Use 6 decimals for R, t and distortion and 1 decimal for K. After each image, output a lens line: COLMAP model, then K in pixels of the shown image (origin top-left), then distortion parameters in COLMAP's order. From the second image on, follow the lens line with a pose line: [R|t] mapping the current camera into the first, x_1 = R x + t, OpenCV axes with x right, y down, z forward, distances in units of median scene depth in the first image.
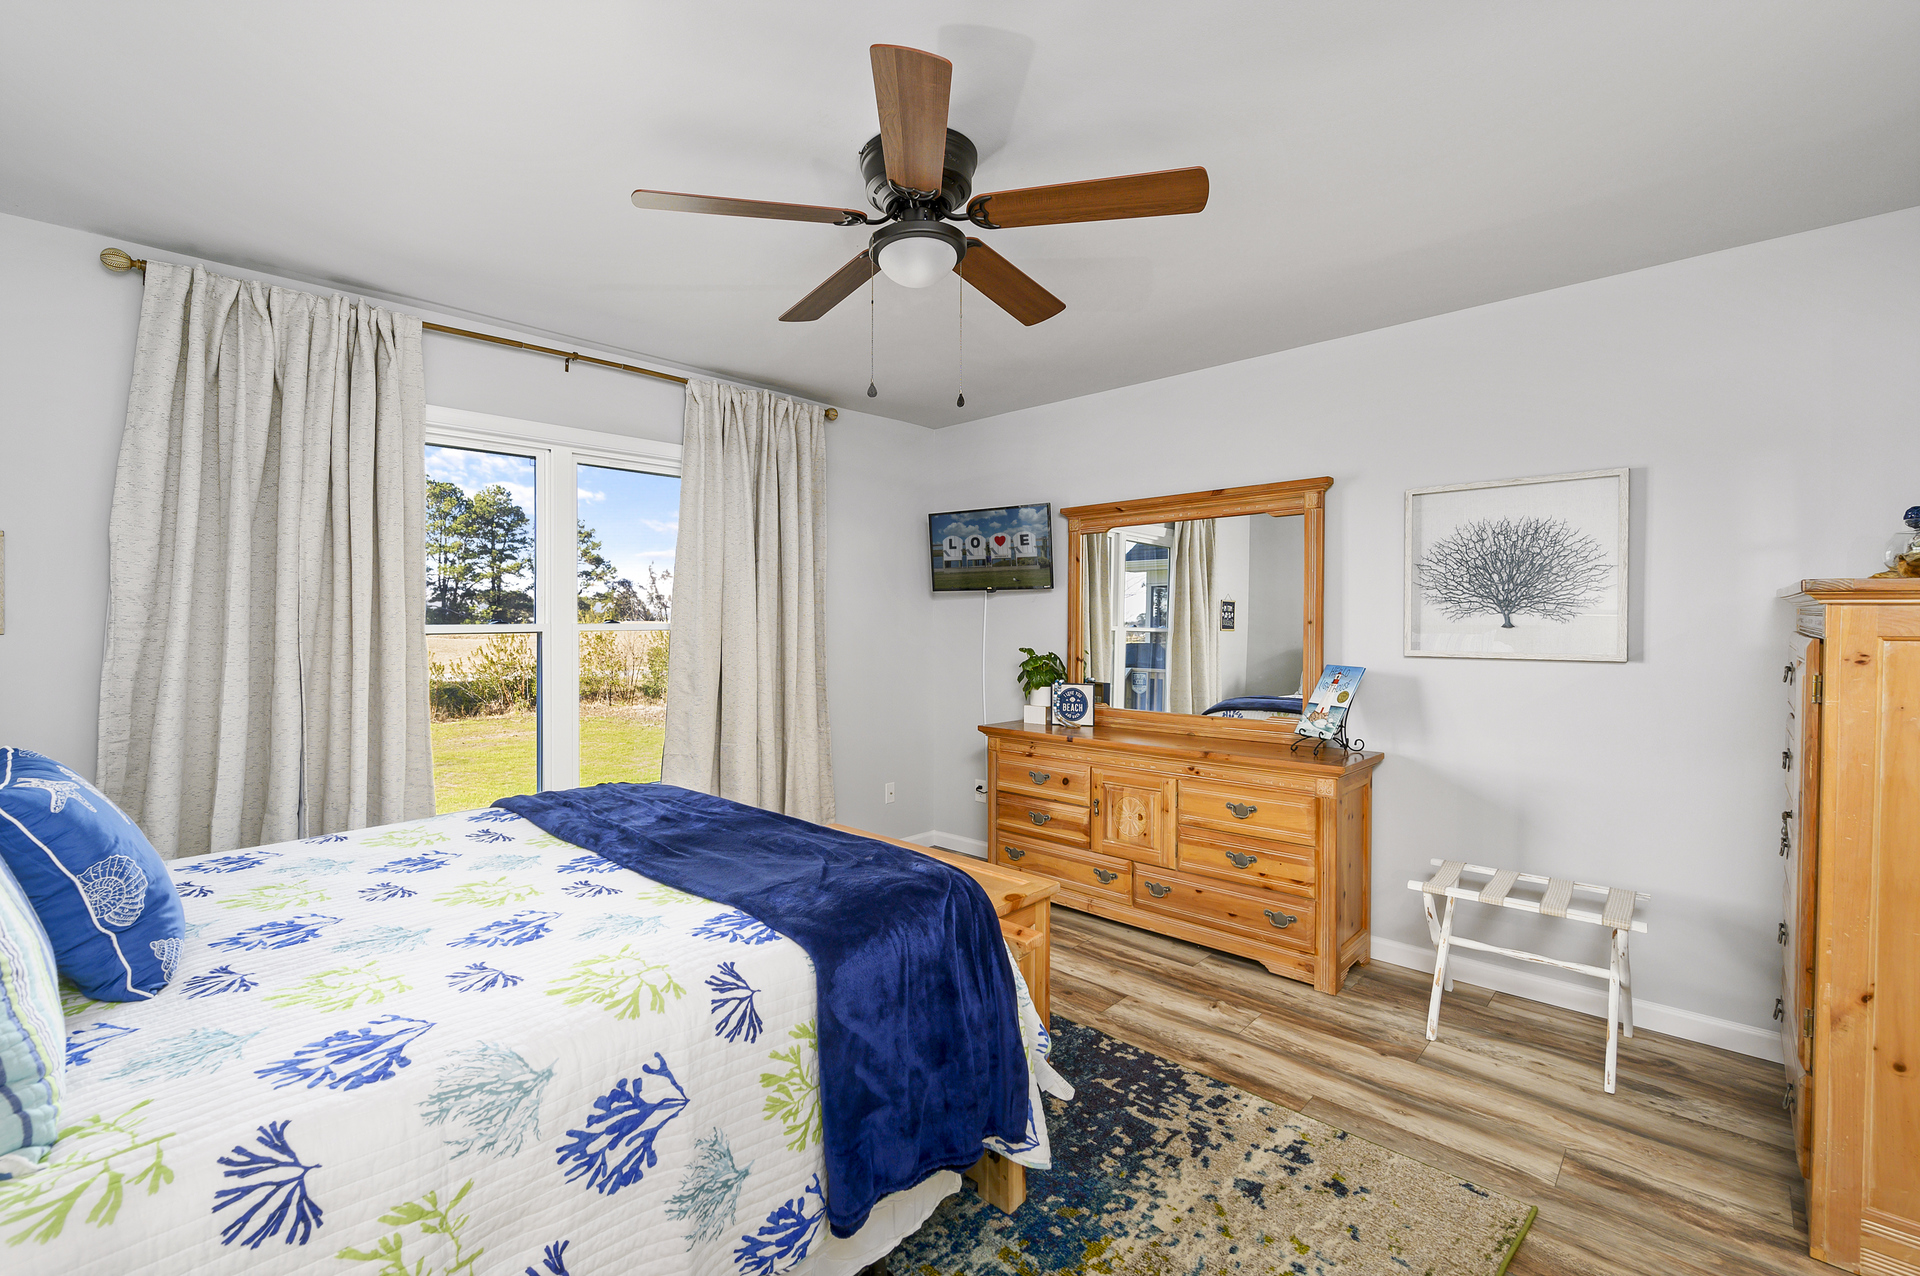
lens RADIAL K [[819.2, 0, 903.7], [0, 819.2, 634.9], [0, 0, 1]] dist [-0.002695, -0.000133]
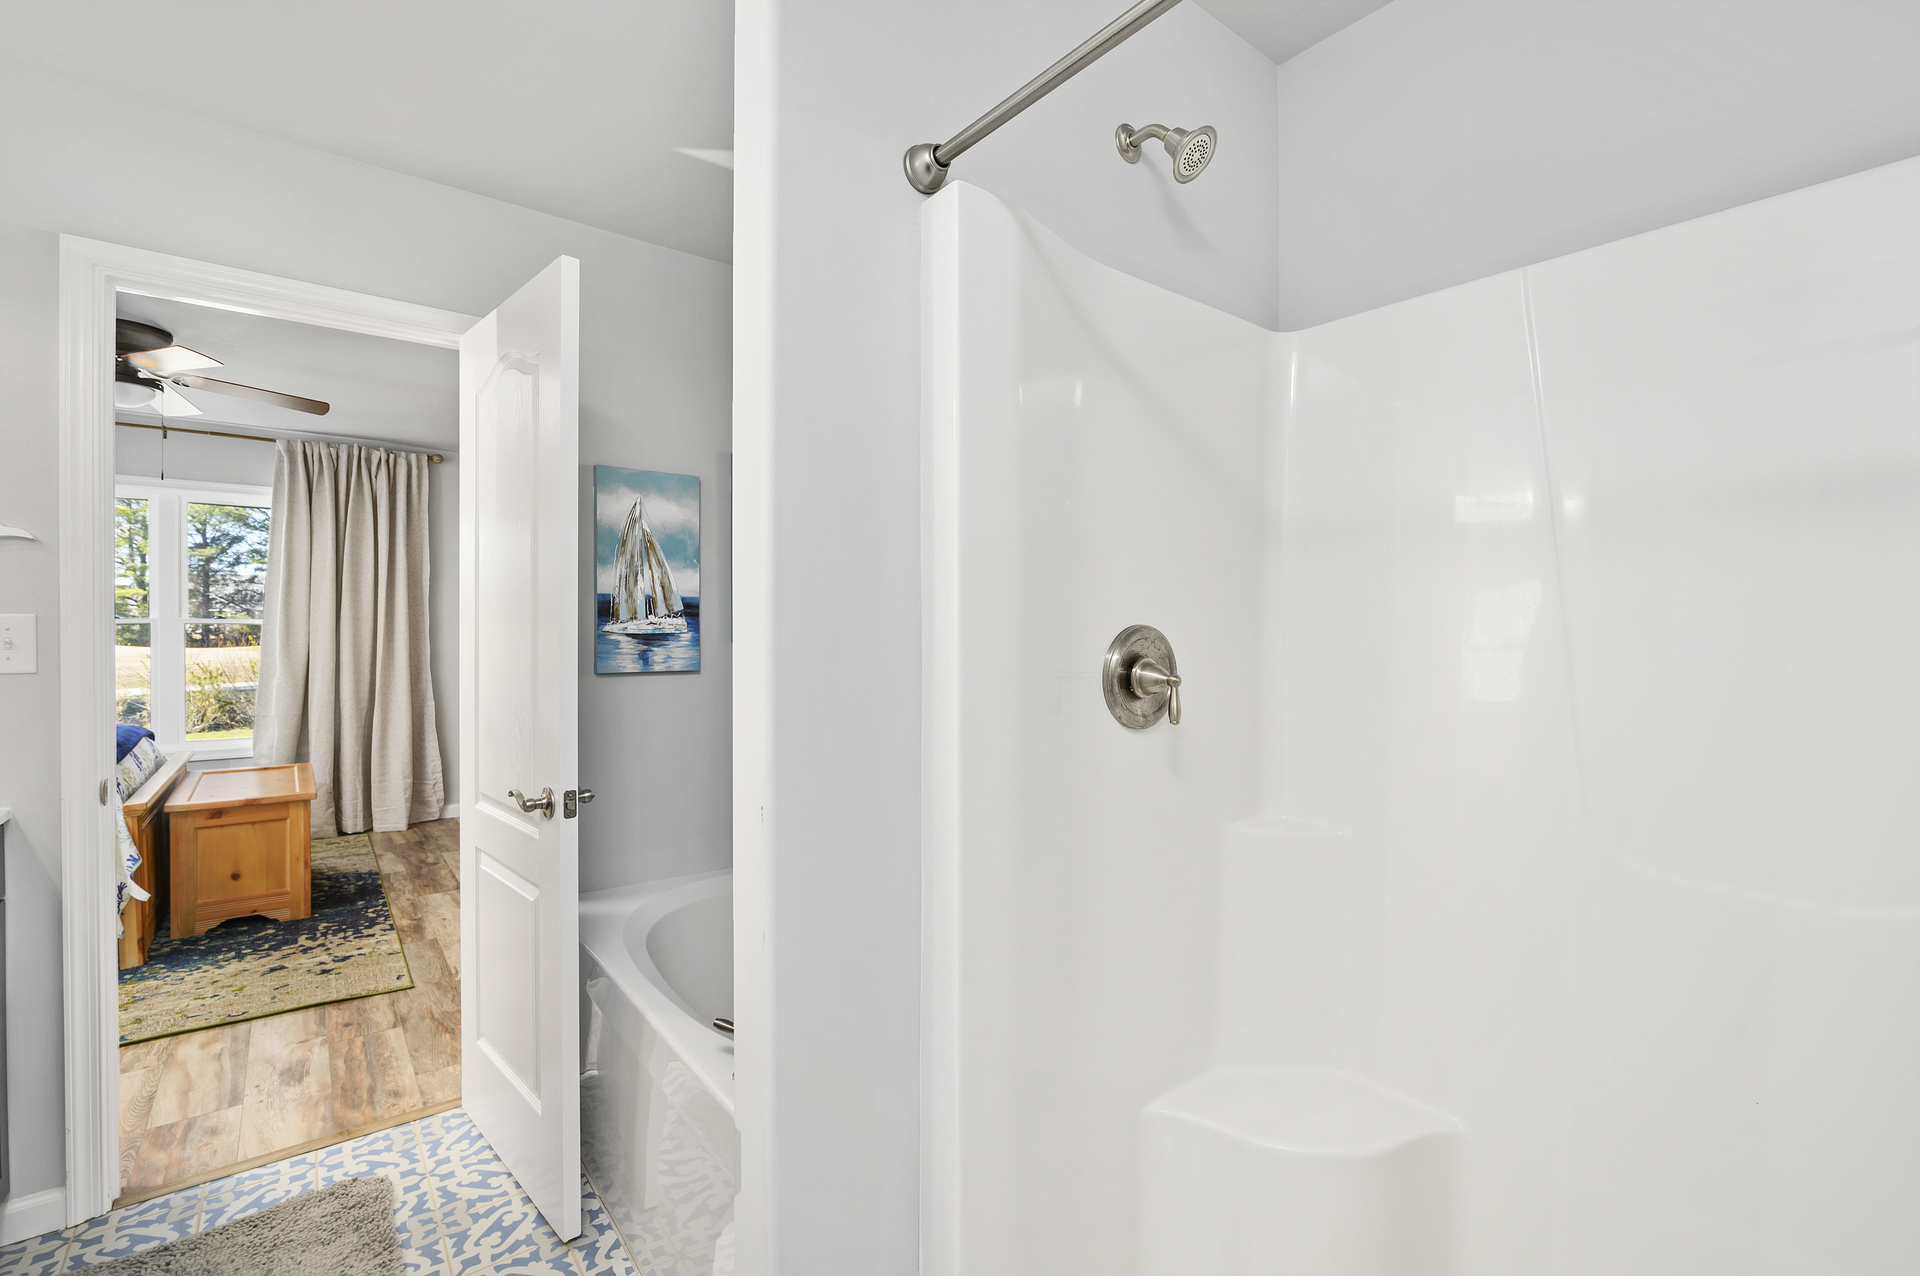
lens RADIAL K [[849.0, 0, 962.7], [0, 849.0, 633.0], [0, 0, 1]] dist [-0.000952, 0.000061]
pose [[0.993101, 0.010151, -0.116822, 1.767158], [-0.011703, 0.999852, -0.012611, 0.024230], [0.116676, 0.013891, 0.993073, -0.453863]]
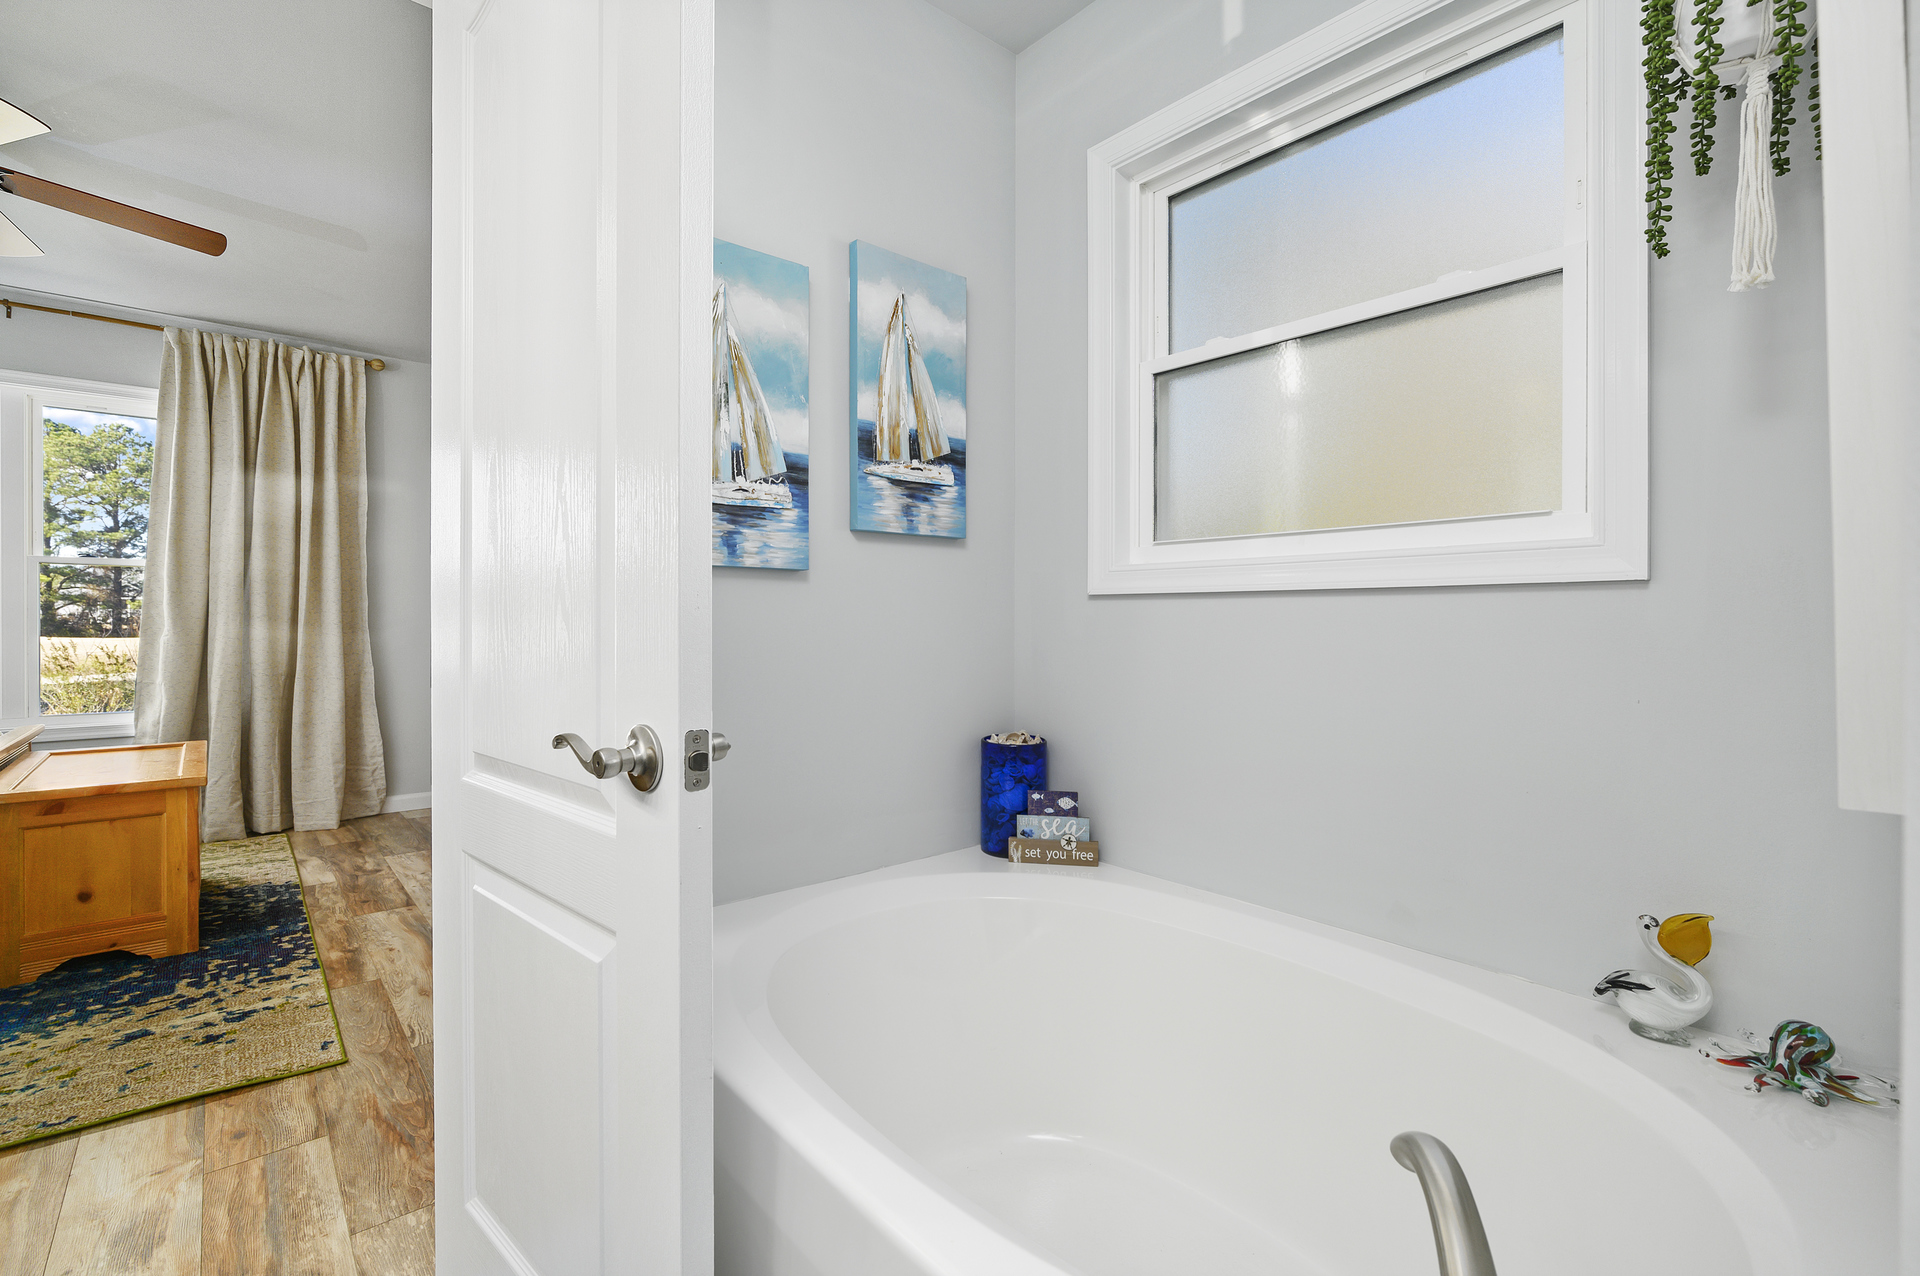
lens RADIAL K [[853.7, 0, 959.4], [0, 853.7, 621.3], [0, 0, 1]] dist [-0.000062, 0.000452]
pose [[0.997598, 0.007968, -0.068803, 1.431979], [-0.009063, 0.999837, -0.015616, 0.128606], [0.068667, 0.016202, 0.997508, -0.047112]]
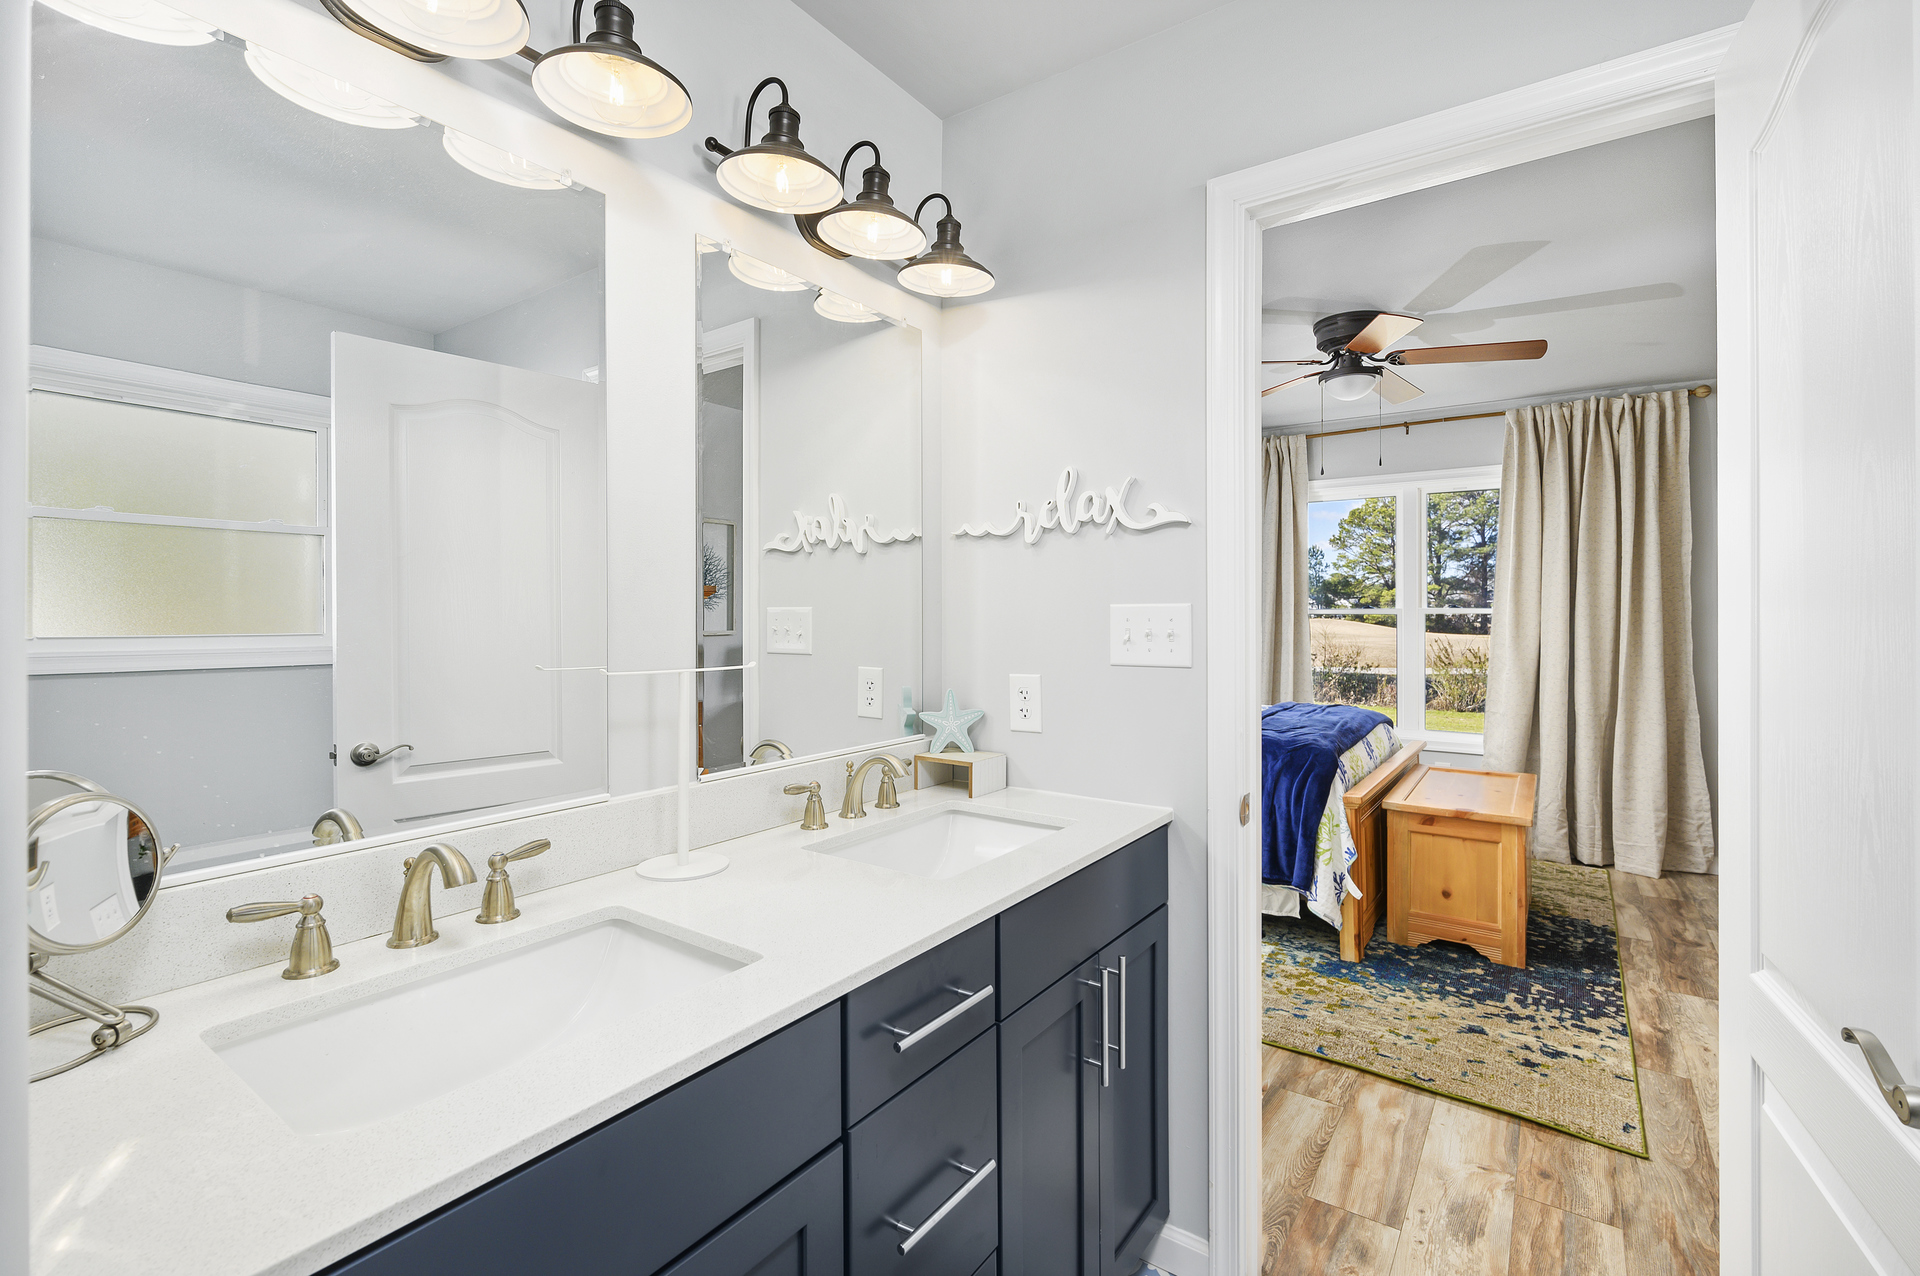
lens RADIAL K [[851.0, 0, 959.7], [0, 851.0, 613.6], [0, 0, 1]] dist [-0.009452, 0.000639]
pose [[0.167944, 0.003887, -0.985789, 1.481896], [-0.019349, 0.999813, 0.000646, 0.018012], [0.985607, 0.018966, 0.167988, -0.057655]]
